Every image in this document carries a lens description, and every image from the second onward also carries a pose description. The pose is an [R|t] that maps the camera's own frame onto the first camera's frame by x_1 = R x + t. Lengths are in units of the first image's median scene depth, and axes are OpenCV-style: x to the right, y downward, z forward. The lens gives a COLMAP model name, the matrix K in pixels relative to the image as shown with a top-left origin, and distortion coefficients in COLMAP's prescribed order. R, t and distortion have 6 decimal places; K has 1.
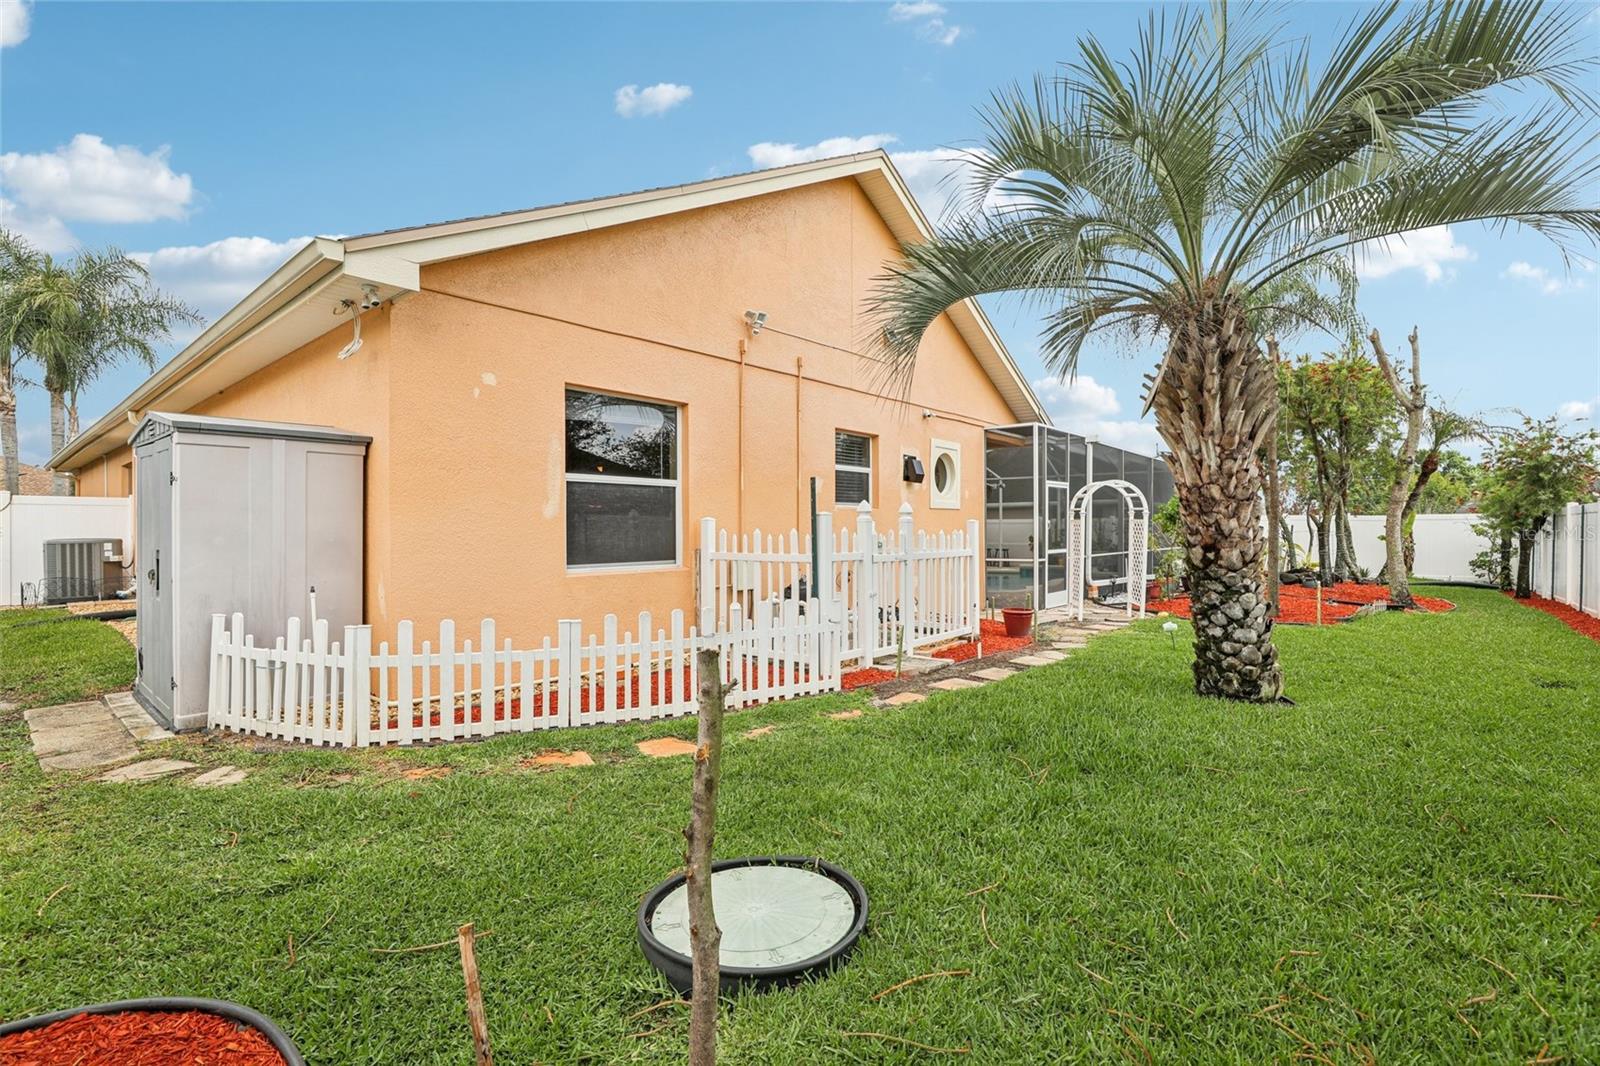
lens RADIAL K [[724.7, 0, 803.3], [0, 724.7, 539.4], [0, 0, 1]] dist [-0.027665, -0.000519]
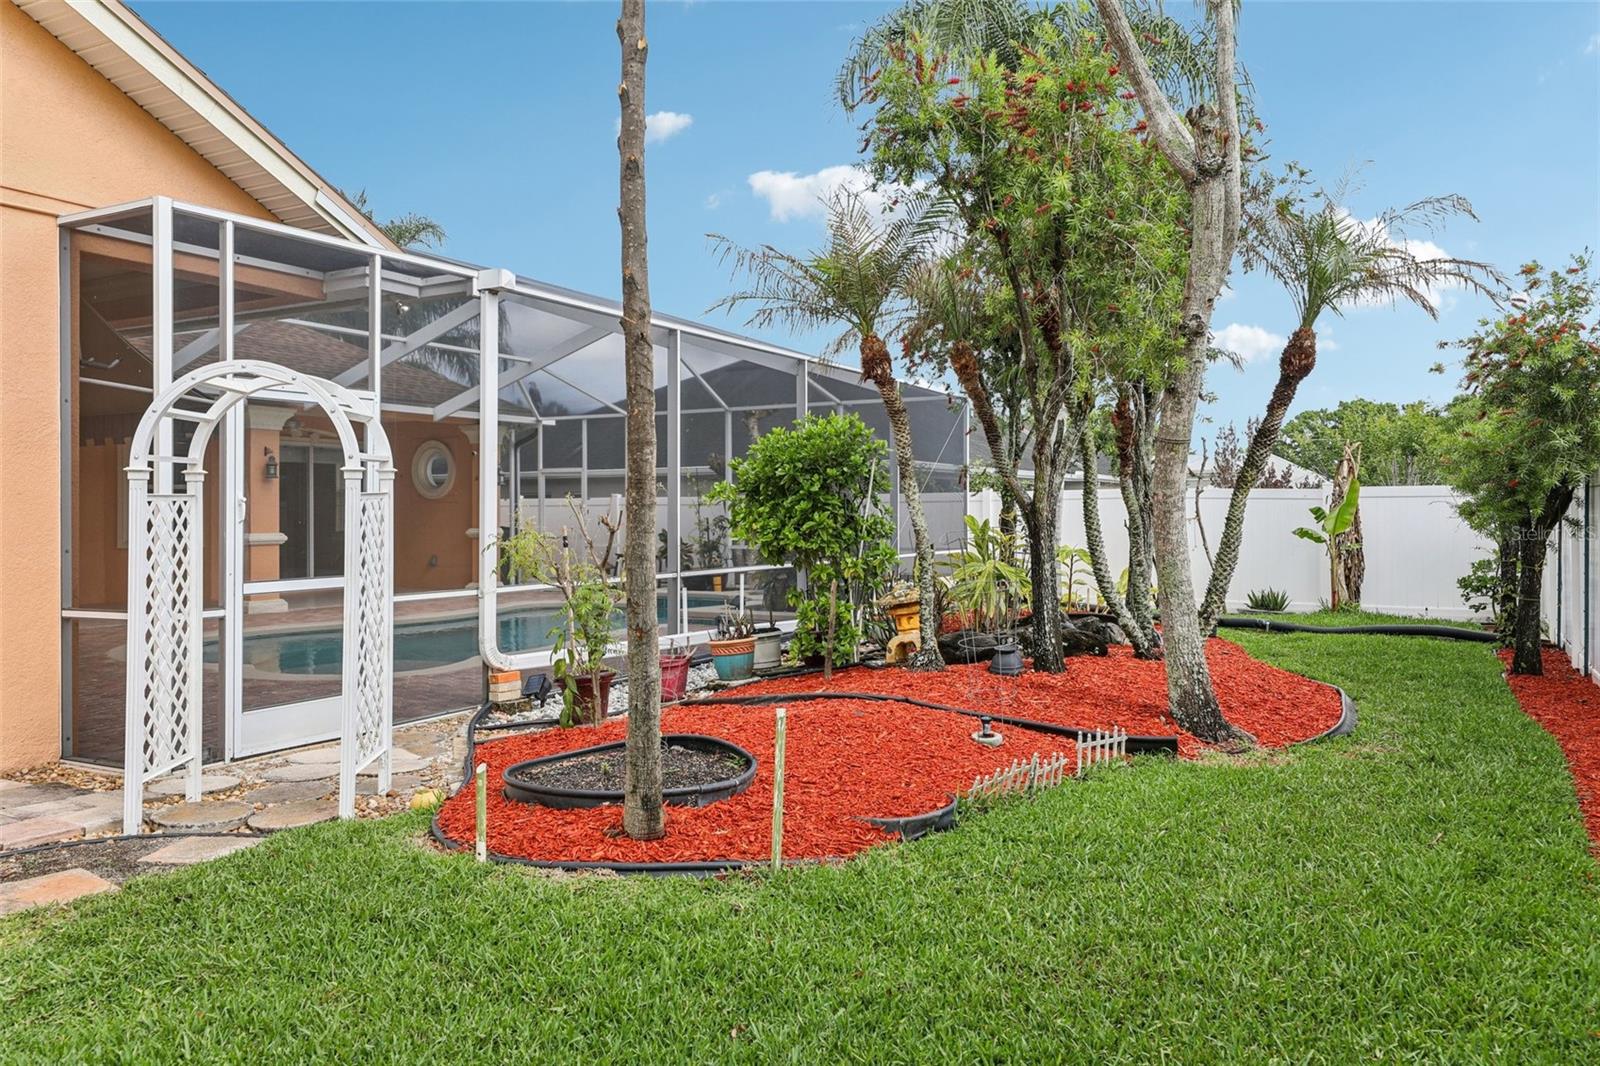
lens RADIAL K [[1181.2, 0, 794.2], [0, 1181.2, 523.5], [0, 0, 1]] dist [-0.030991, 0.002534]
pose [[0.981885, -0.003134, 0.189453, 0.434267], [0.004441, 0.999969, -0.006477, -0.007348], [-0.189426, 0.007201, 0.981869, 0.367701]]
